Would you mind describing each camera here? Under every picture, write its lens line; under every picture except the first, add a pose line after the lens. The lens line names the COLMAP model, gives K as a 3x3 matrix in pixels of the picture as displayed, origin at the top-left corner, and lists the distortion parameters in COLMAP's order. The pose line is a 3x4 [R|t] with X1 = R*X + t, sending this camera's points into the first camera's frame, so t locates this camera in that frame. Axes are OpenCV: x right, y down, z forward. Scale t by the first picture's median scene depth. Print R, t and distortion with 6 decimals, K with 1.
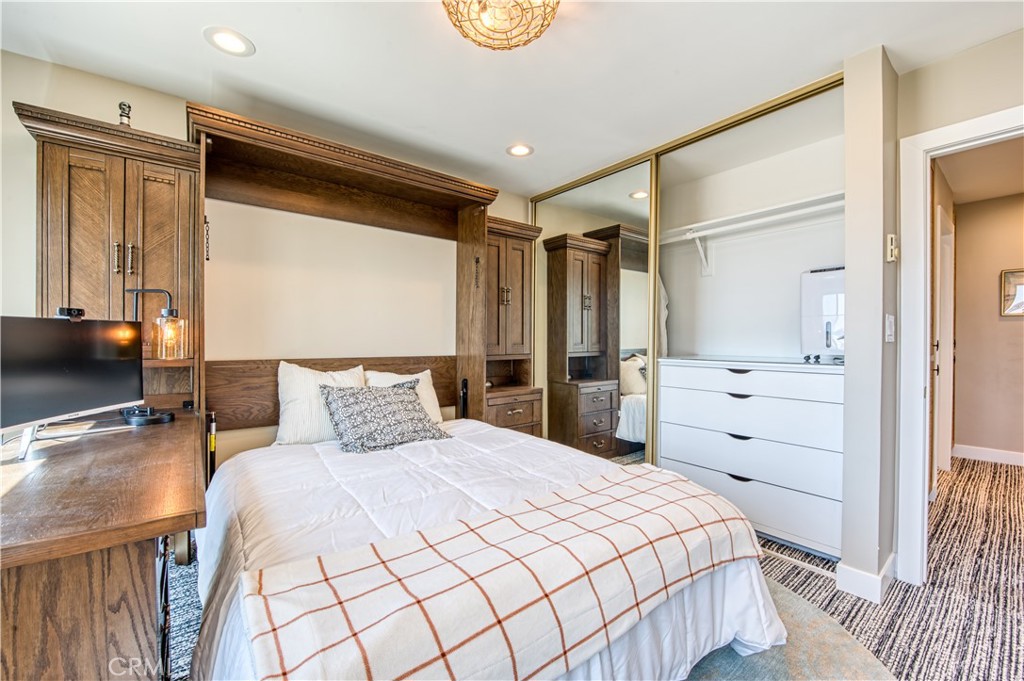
lens RADIAL K [[410.7, 0, 500.9], [0, 410.7, 342.5], [0, 0, 1]] dist [-0.003829, -0.000703]
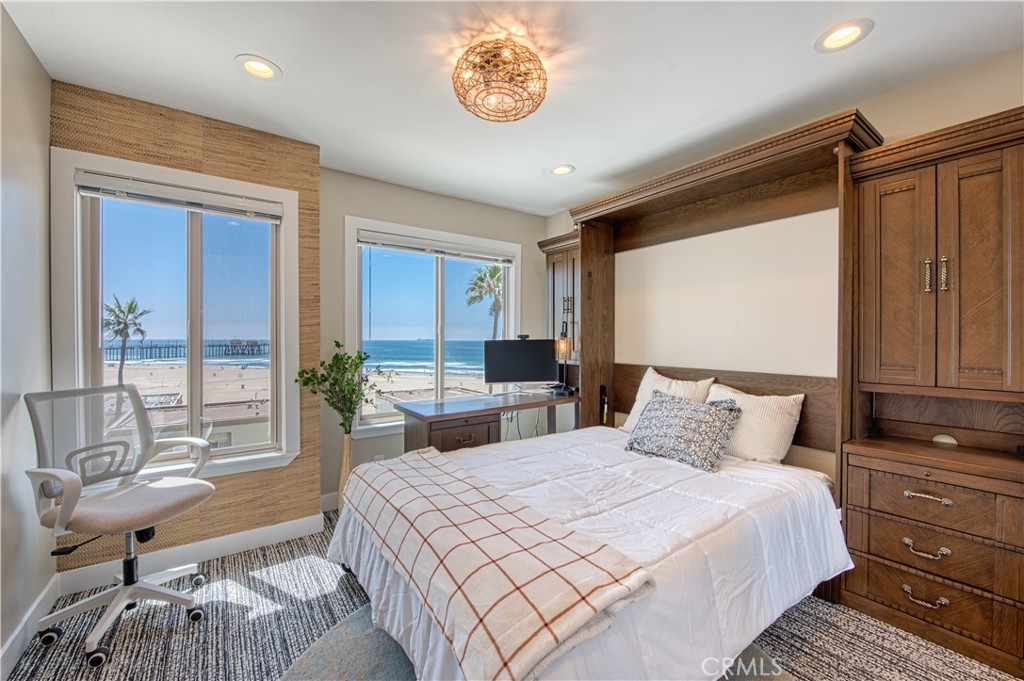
lens RADIAL K [[410.7, 0, 501.1], [0, 410.7, 339.8], [0, 0, 1]] dist [-0.003829, -0.000703]
pose [[-0.050224, 0.002331, -0.998735, 0.928977], [-0.006219, 0.999977, 0.002647, -0.048421], [0.998719, 0.006344, -0.050209, 0.774471]]
